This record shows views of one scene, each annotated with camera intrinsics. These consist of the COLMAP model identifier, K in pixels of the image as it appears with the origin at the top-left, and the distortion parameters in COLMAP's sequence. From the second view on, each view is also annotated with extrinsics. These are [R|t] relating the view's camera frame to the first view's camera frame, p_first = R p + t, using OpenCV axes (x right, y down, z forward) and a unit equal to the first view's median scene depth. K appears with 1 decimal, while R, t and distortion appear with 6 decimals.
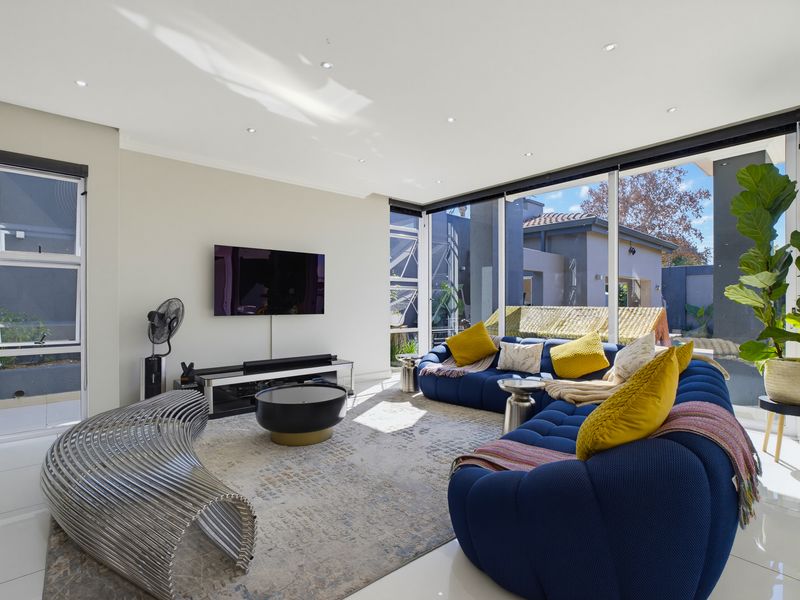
lens RADIAL K [[402.0, 0, 392.8], [0, 402.0, 296.9], [0, 0, 1]] dist [-0.014915, 0.007361]
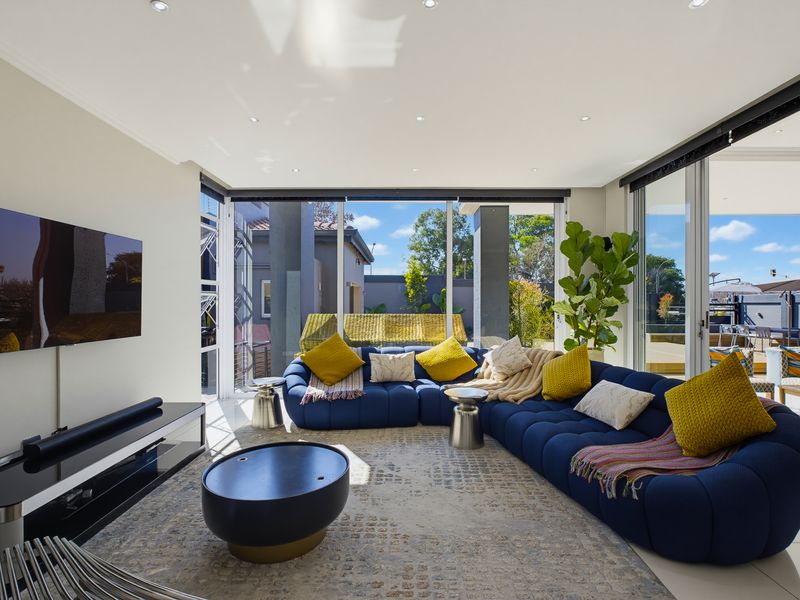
lens RADIAL K [[402.0, 0, 395.4], [0, 402.0, 300.4], [0, 0, 1]] dist [-0.014915, 0.007361]
pose [[0.655772, -0.000669, 0.754959, -0.581406], [-0.008507, 0.999930, 0.008276, -0.034472], [-0.754911, -0.011849, 0.655720, 0.437633]]
